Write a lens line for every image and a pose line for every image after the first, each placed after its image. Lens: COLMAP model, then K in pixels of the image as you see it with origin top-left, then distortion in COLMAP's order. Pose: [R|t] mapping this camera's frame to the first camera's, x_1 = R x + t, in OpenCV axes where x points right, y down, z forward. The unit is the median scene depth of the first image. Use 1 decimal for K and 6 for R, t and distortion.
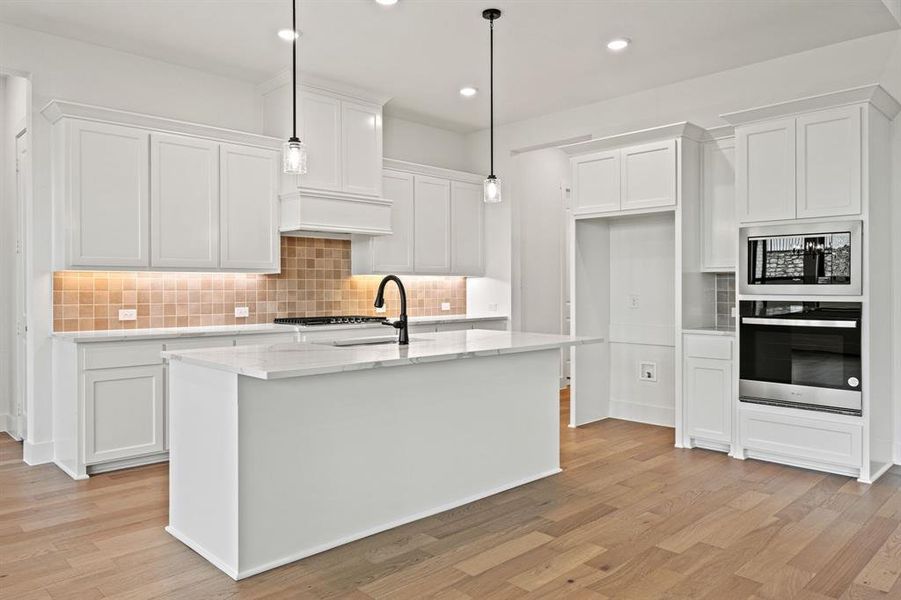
lens RADIAL K [[636.8, 0, 449.3], [0, 636.8, 289.8], [0, 0, 1]] dist [-0.000154, -0.000875]
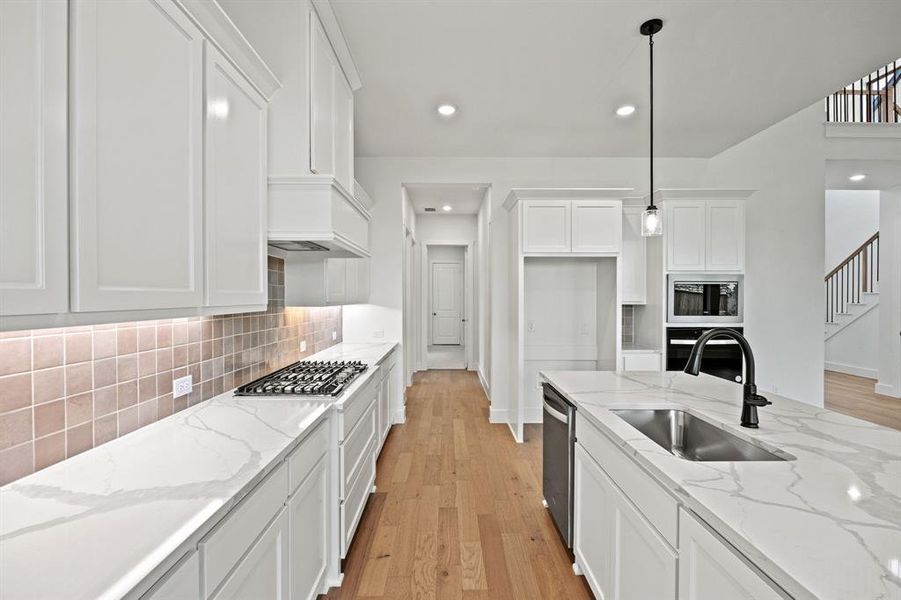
lens RADIAL K [[409.0, 0, 450.5], [0, 409.0, 300.0], [0, 0, 1]] dist [-0.001507, -0.000093]
pose [[0.683263, -0.001843, 0.730170, -0.471871], [0.000843, 0.999998, 0.001735, -0.040620], [-0.730172, -0.000570, 0.683263, 0.689042]]
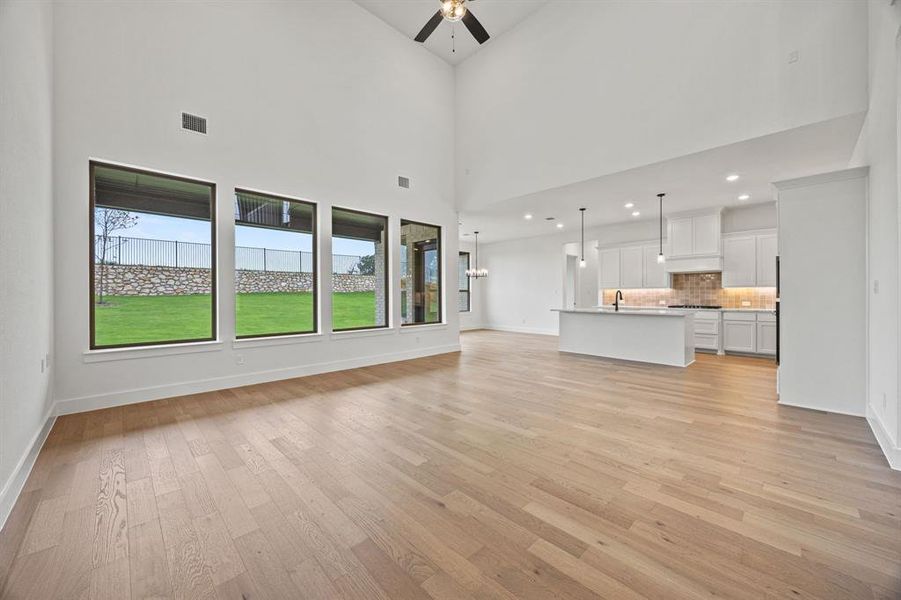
lens RADIAL K [[341.4, 0, 444.2], [0, 341.4, 295.1], [0, 0, 1]] dist [-0.001249, -0.000199]
pose [[-0.005989, 0.001777, -0.999980, 1.313549], [-0.001650, 0.999997, 0.001787, 0.001698], [0.999981, 0.001660, -0.005986, 0.053520]]
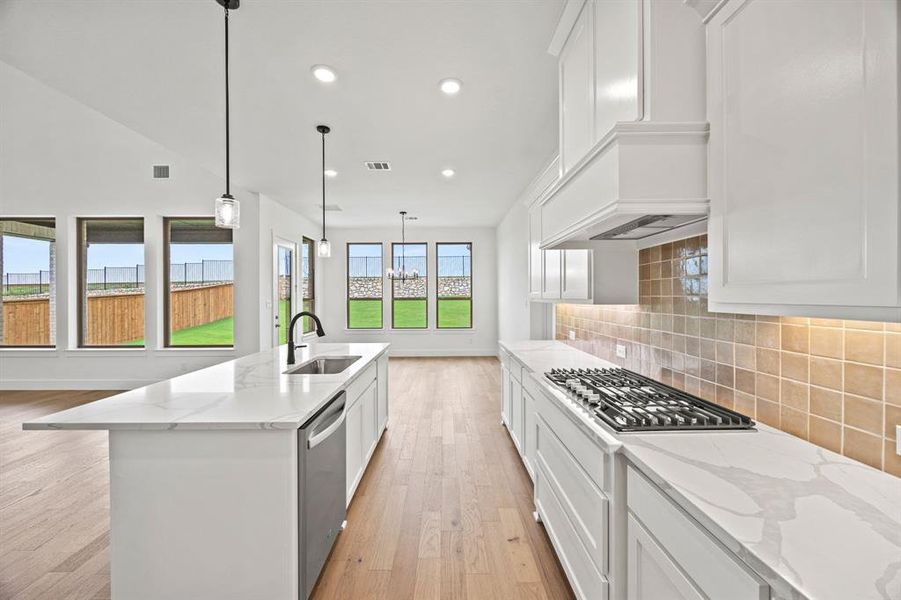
lens RADIAL K [[341.7, 0, 443.6], [0, 341.7, 295.5], [0, 0, 1]] dist [-0.000660, -0.000015]
pose [[-0.693777, 0.005399, -0.720169, 0.148852], [0.006598, 0.999978, 0.001140, -0.041569], [0.720160, -0.003961, -0.693797, 1.270452]]
